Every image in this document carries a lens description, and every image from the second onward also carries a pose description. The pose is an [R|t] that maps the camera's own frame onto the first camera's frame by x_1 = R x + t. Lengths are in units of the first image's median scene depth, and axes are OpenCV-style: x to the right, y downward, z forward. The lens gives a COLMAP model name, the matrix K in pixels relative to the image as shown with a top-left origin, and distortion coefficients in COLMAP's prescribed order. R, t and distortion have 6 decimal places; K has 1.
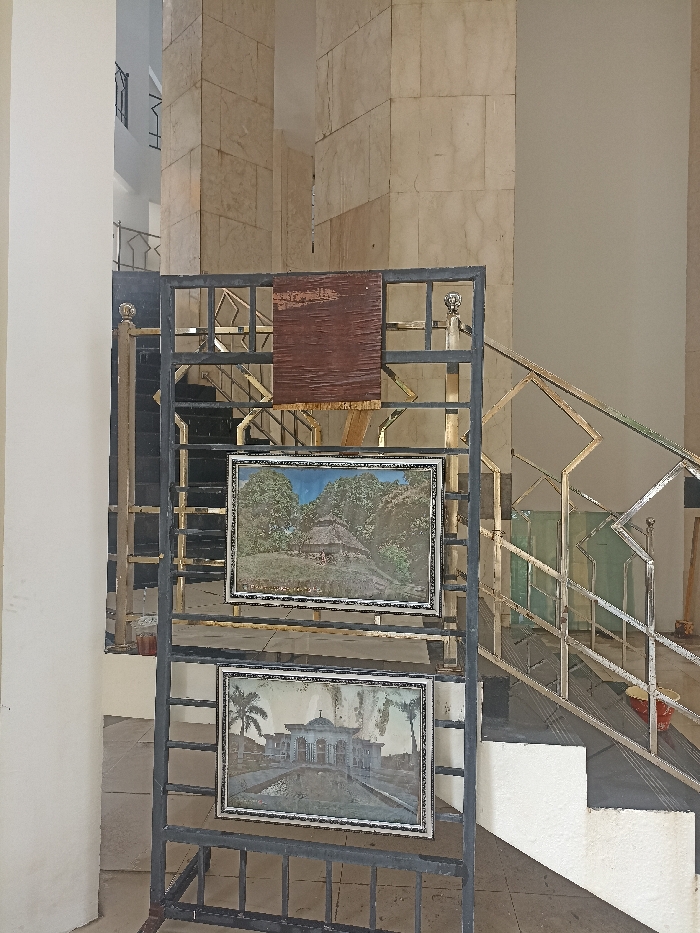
lens RADIAL K [[682.9, 0, 349.8], [0, 682.9, 467.1], [0, 0, 1]] dist [0.066017, -0.061406]
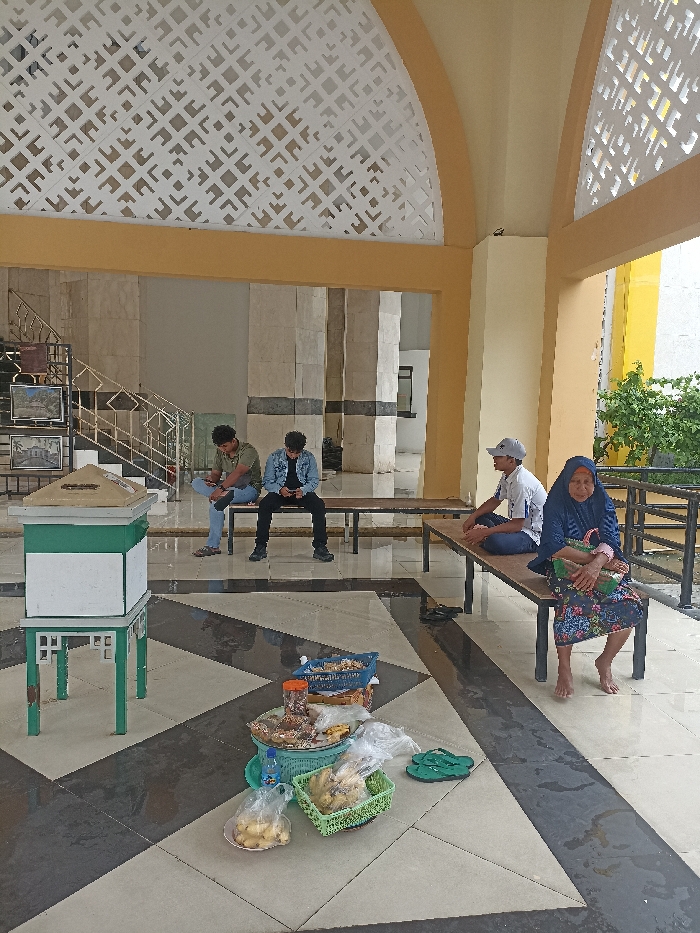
lens RADIAL K [[682.9, 0, 349.5], [0, 682.9, 465.6], [0, 0, 1]] dist [0.066017, -0.061406]
pose [[0.972889, -0.006153, 0.231189, 0.883291], [-0.015811, 0.995538, 0.093031, 0.048799], [-0.230730, -0.094164, 0.968451, -3.724992]]
